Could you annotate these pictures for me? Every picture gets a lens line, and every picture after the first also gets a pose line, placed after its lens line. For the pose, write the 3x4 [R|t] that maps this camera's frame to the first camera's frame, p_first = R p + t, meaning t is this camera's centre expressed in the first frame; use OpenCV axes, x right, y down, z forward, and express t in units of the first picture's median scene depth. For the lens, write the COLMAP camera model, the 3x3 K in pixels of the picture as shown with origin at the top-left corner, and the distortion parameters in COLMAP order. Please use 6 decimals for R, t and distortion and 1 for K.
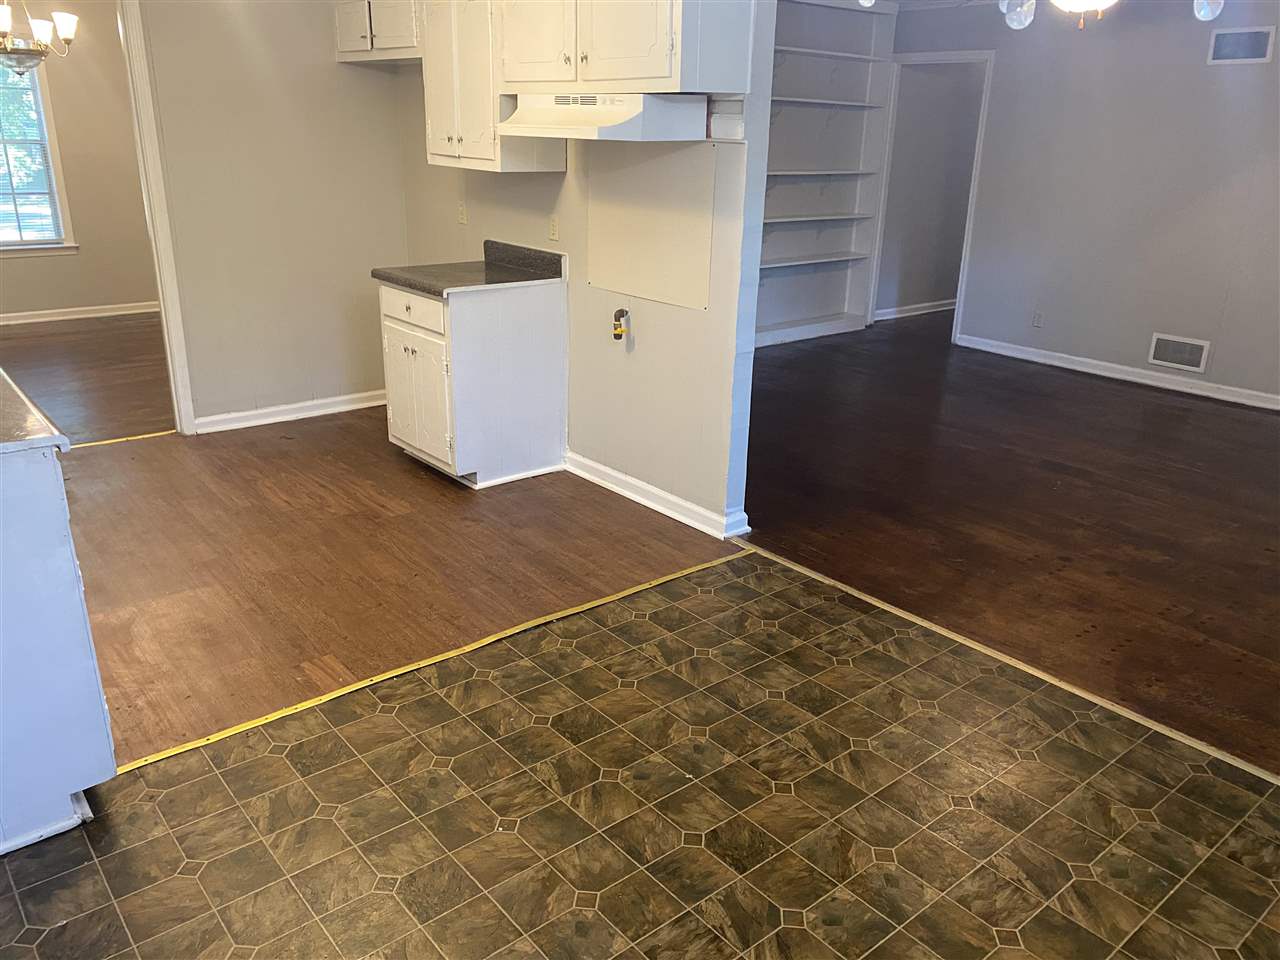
lens RADIAL K [[990.0, 0, 640.0], [0, 990.0, 480.0], [0, 0, 1]] dist [0.001596, -0.004940]
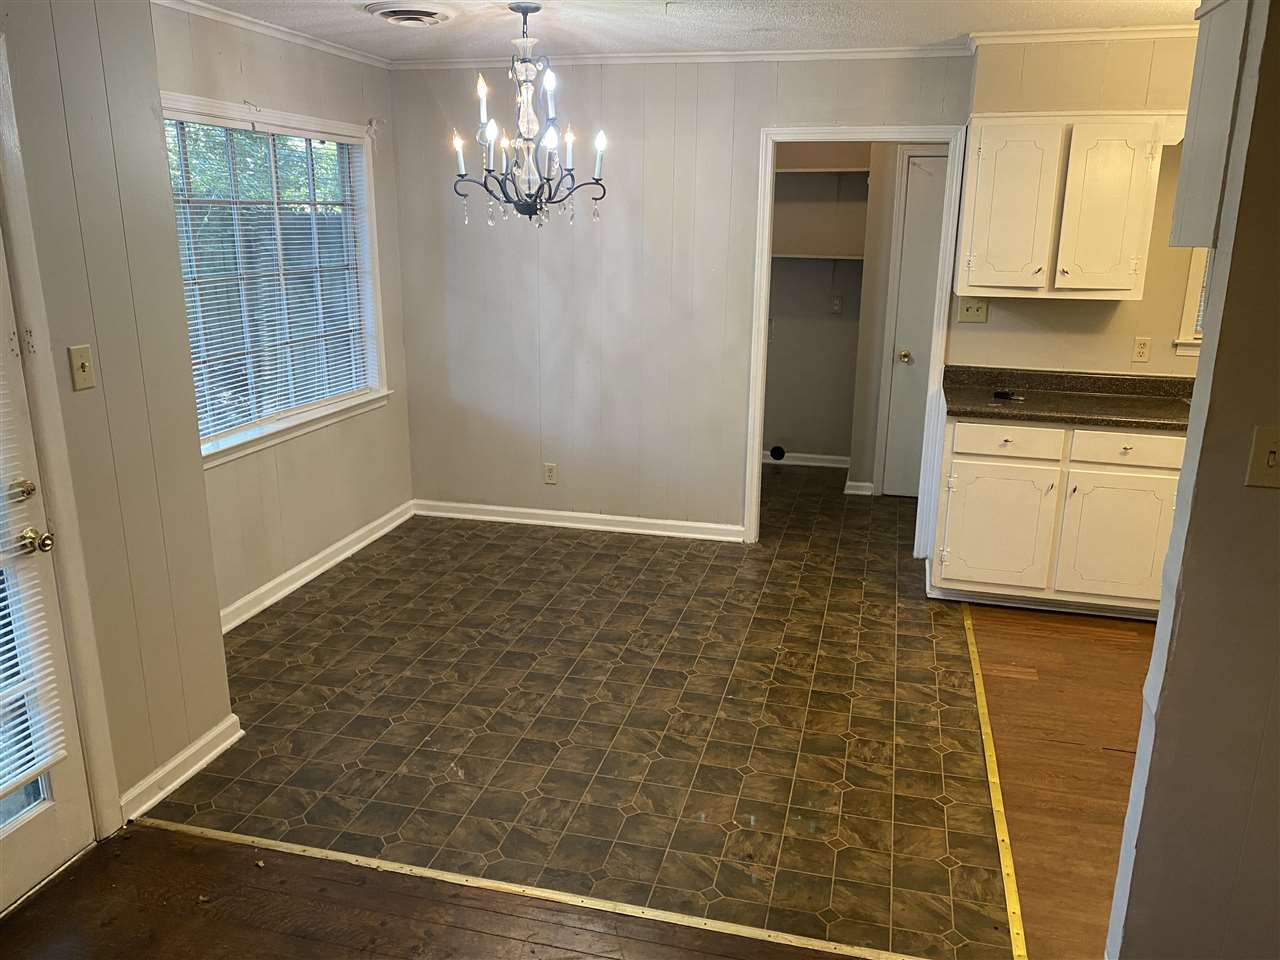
lens RADIAL K [[990.0, 0, 640.0], [0, 990.0, 480.0], [0, 0, 1]] dist [0.001596, -0.004940]
pose [[-0.818341, 0.122205, -0.561590, 0.764279], [-0.219291, 0.836819, 0.501644, -0.547809], [0.531253, 0.533667, -0.658005, 1.395570]]
